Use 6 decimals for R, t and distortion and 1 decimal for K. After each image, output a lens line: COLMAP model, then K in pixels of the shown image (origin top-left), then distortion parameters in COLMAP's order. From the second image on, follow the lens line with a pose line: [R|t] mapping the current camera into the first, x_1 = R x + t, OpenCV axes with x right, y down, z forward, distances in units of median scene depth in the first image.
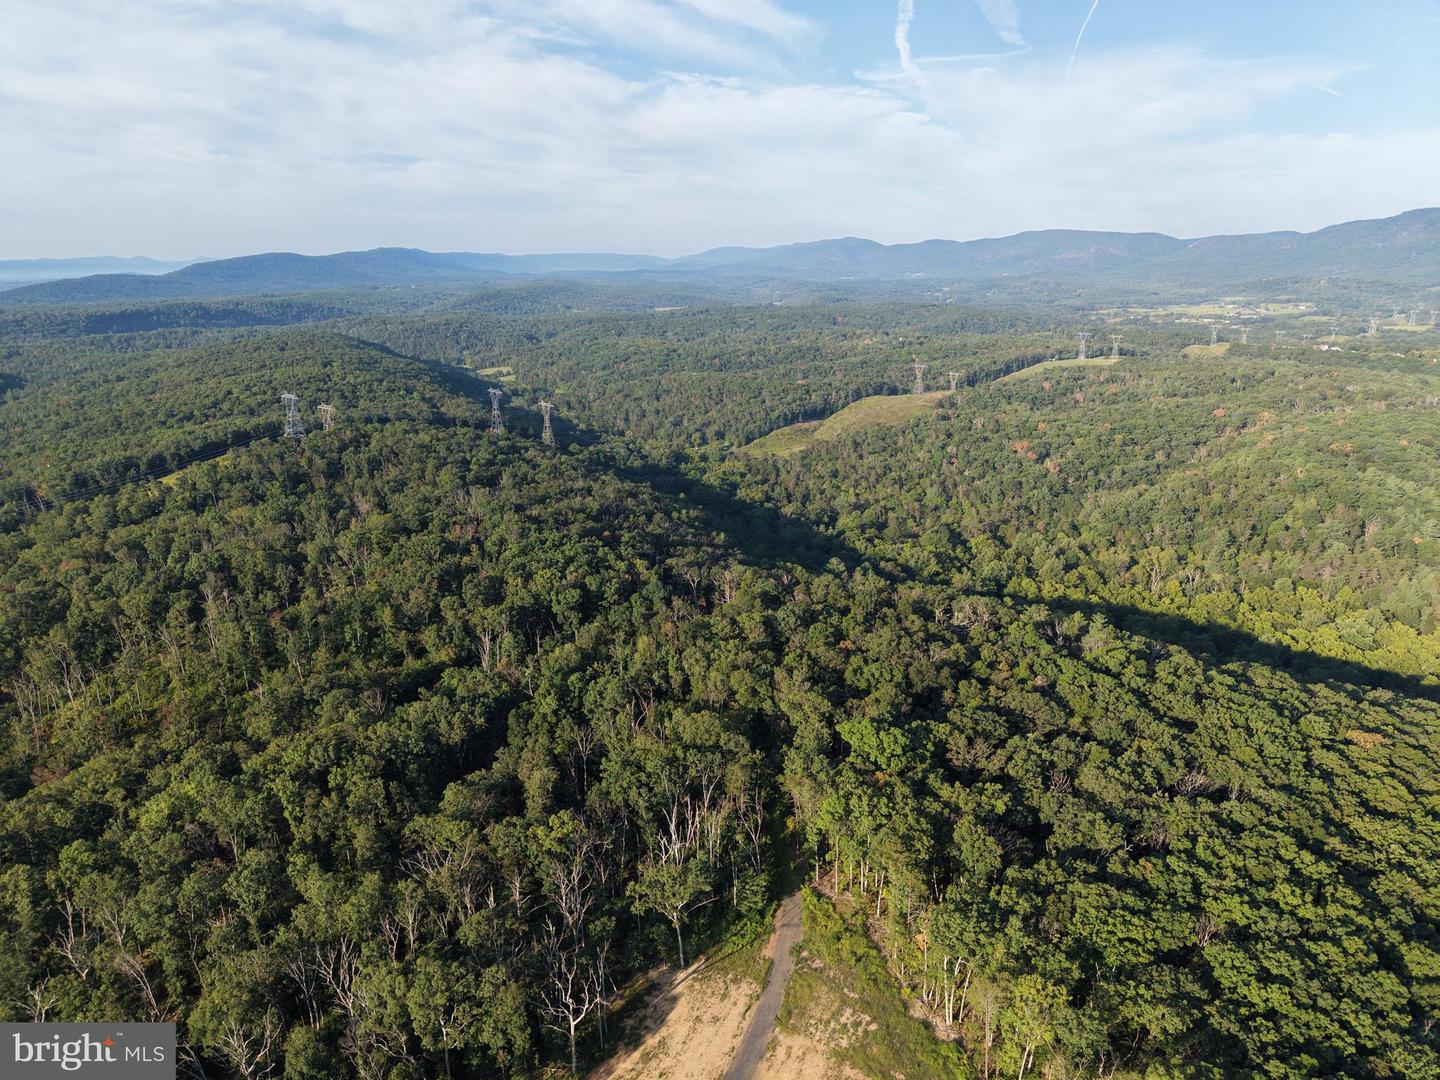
lens RADIAL K [[968.4, 0, 720.5], [0, 968.4, 531.4], [0, 0, 1]] dist [0.029925, -0.033763]
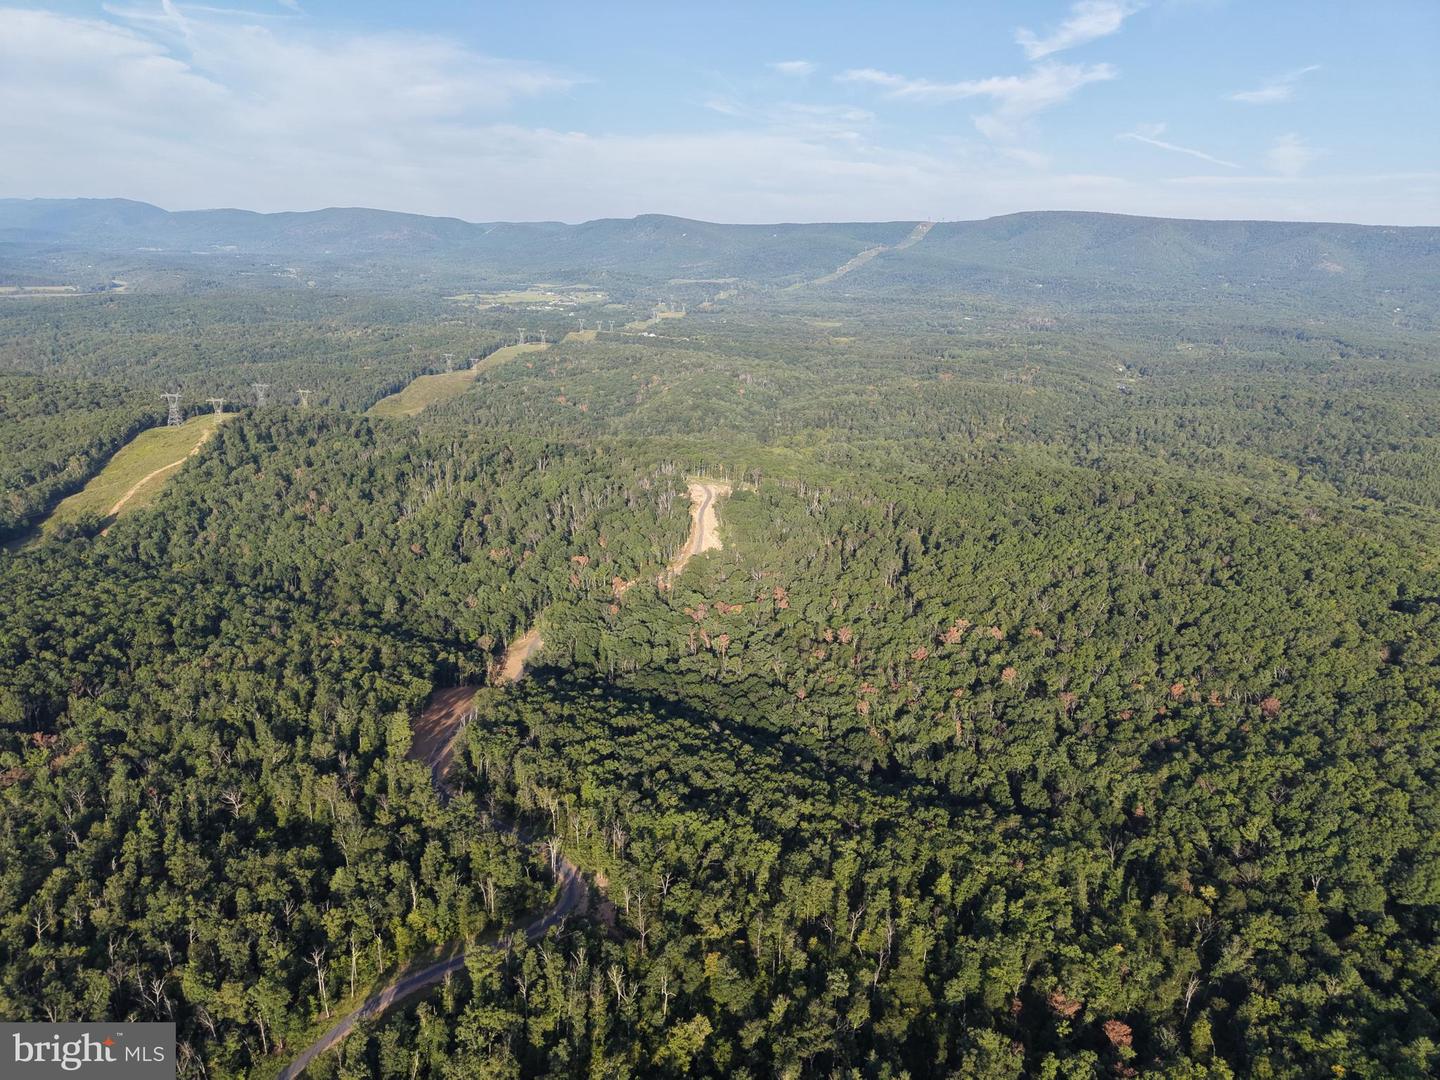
lens RADIAL K [[965.5, 0, 720.0], [0, 965.5, 540.0], [0, 0, 1]] dist [0.032299, -0.035271]
pose [[0.774212, -0.150850, 0.614687, -0.688109], [0.125927, 0.988479, 0.083974, 0.068565], [-0.620272, 0.012392, 0.784289, -0.714657]]
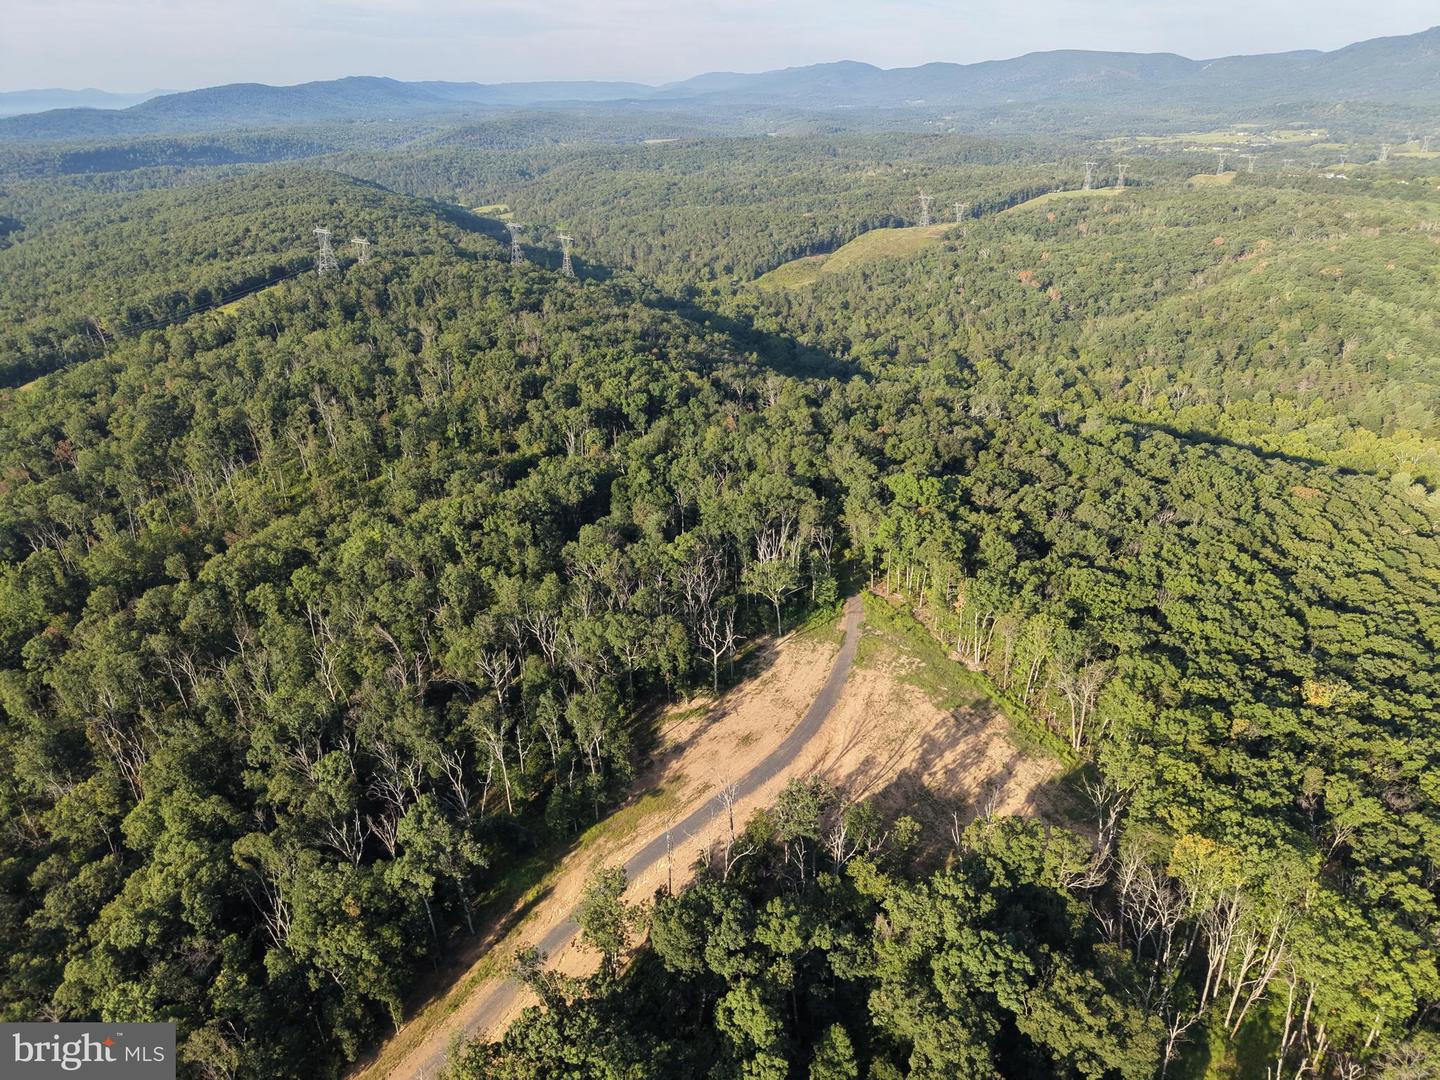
lens RADIAL K [[970.2, 0, 719.9], [0, 970.2, 534.4], [0, 0, 1]] dist [0.018913, -0.018675]
pose [[0.999904, -0.011897, 0.007046, -0.028121], [0.010636, 0.987404, 0.157862, 0.018457], [-0.008835, -0.157772, 0.987436, -0.068022]]
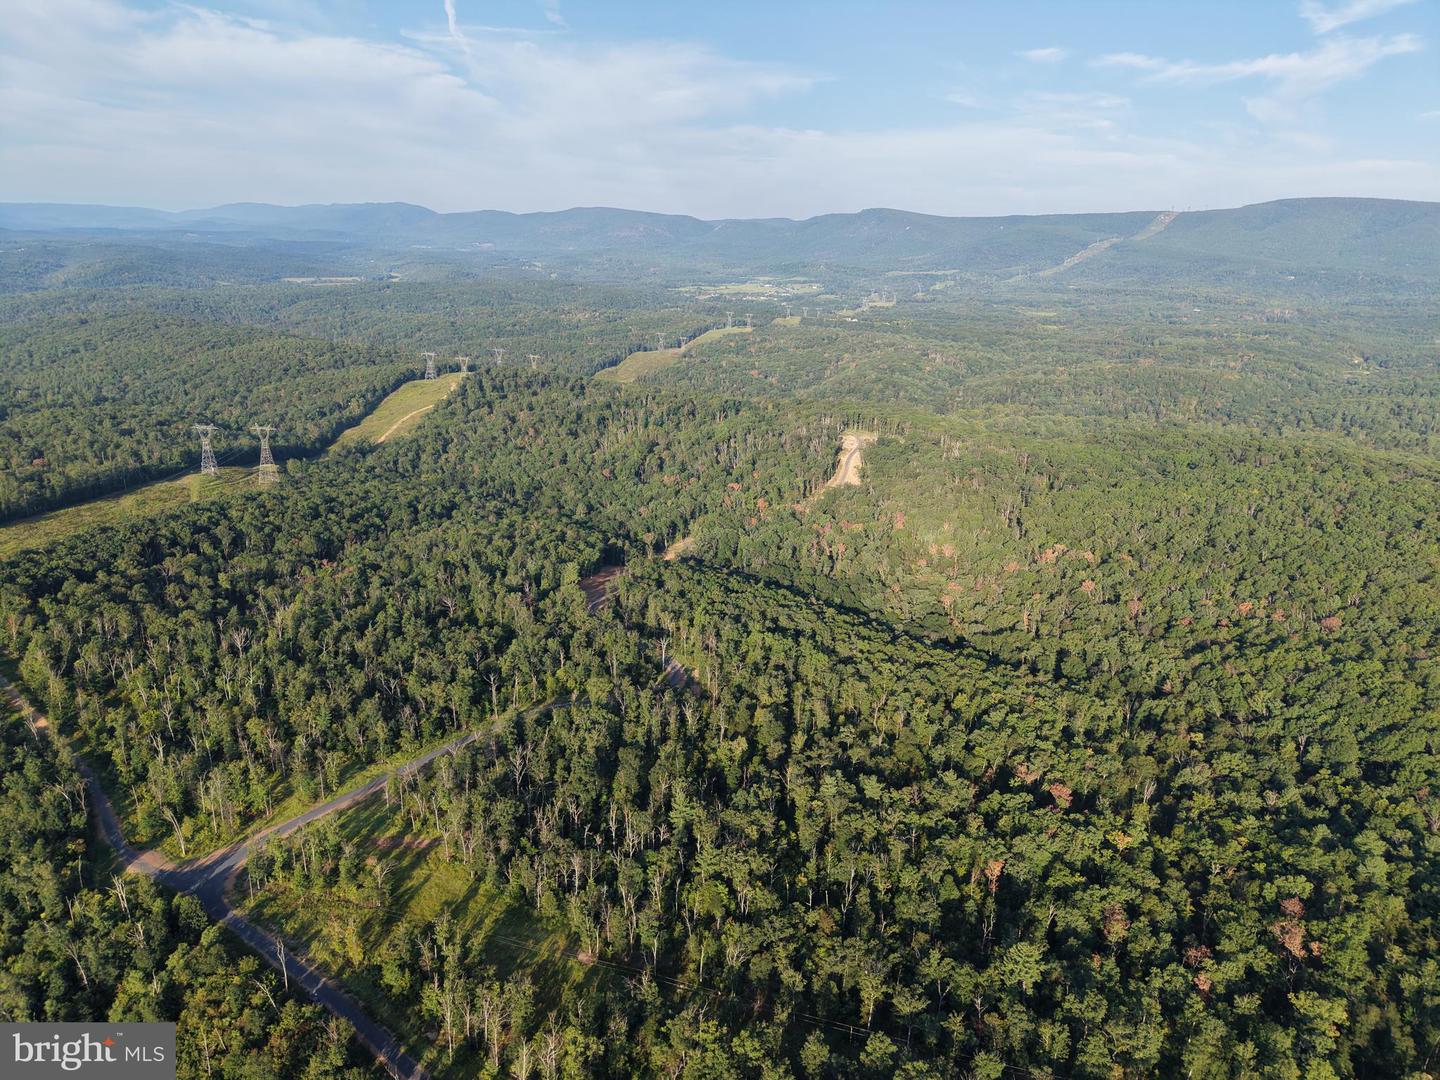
lens RADIAL K [[965.5, 0, 720.0], [0, 965.5, 540.0], [0, 0, 1]] dist [0.032299, -0.035271]
pose [[0.896006, -0.101889, 0.432194, -0.715816], [0.082243, 0.994558, 0.063963, 0.137109], [-0.436359, -0.021766, 0.899509, -0.871370]]
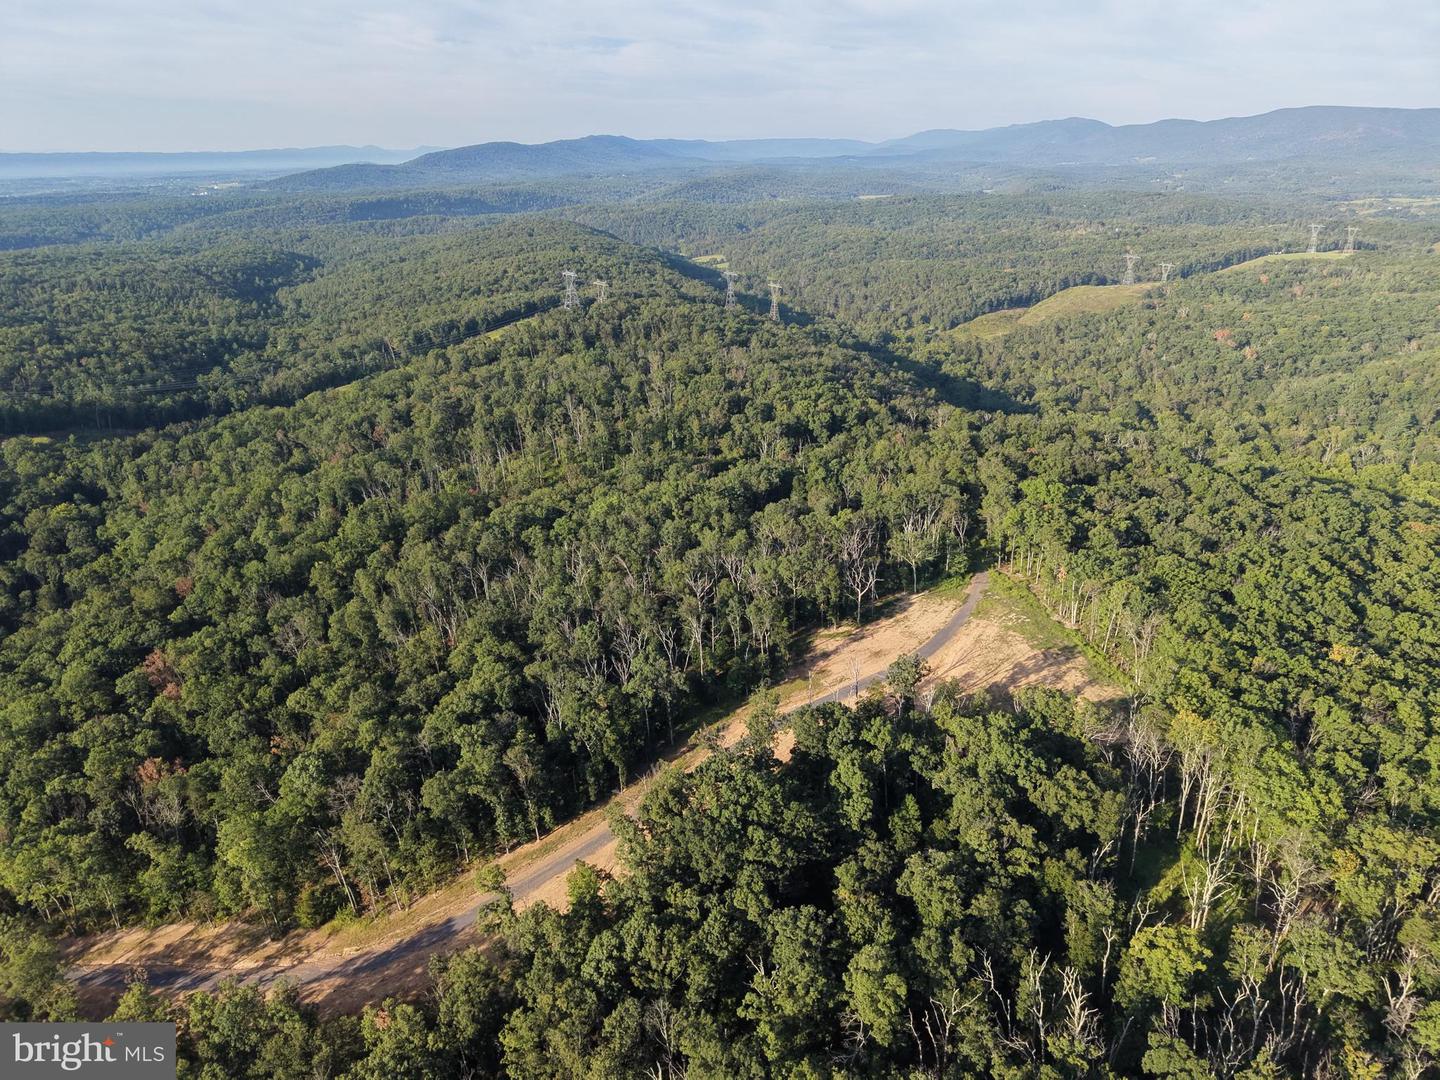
lens RADIAL K [[972.5, 0, 716.7], [0, 972.5, 528.9], [0, 0, 1]] dist [0.014458, -0.021130]
pose [[0.980163, 0.065263, -0.187142, -0.015115], [-0.045613, 0.993164, 0.107450, 0.034037], [0.192875, -0.096782, 0.976439, -0.159262]]
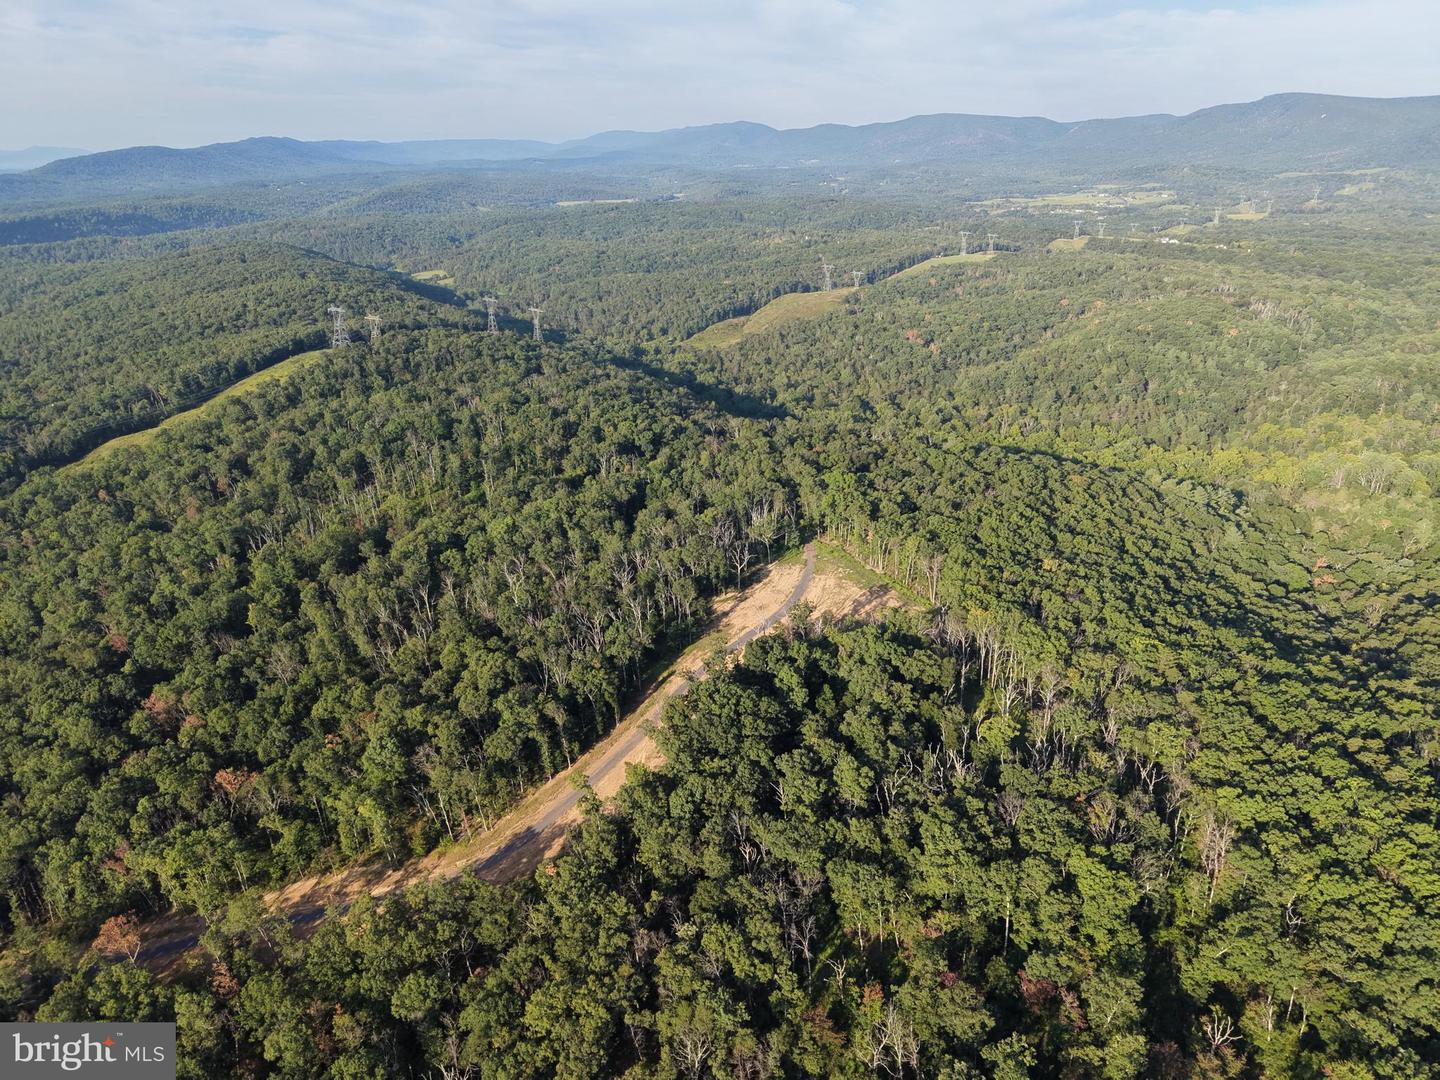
lens RADIAL K [[968.4, 0, 720.5], [0, 968.4, 531.4], [0, 0, 1]] dist [0.029925, -0.033763]
pose [[0.994119, -0.047969, 0.097086, -0.081349], [0.037269, 0.993324, 0.109168, 0.022356], [-0.101674, -0.104907, 0.989271, -0.277401]]
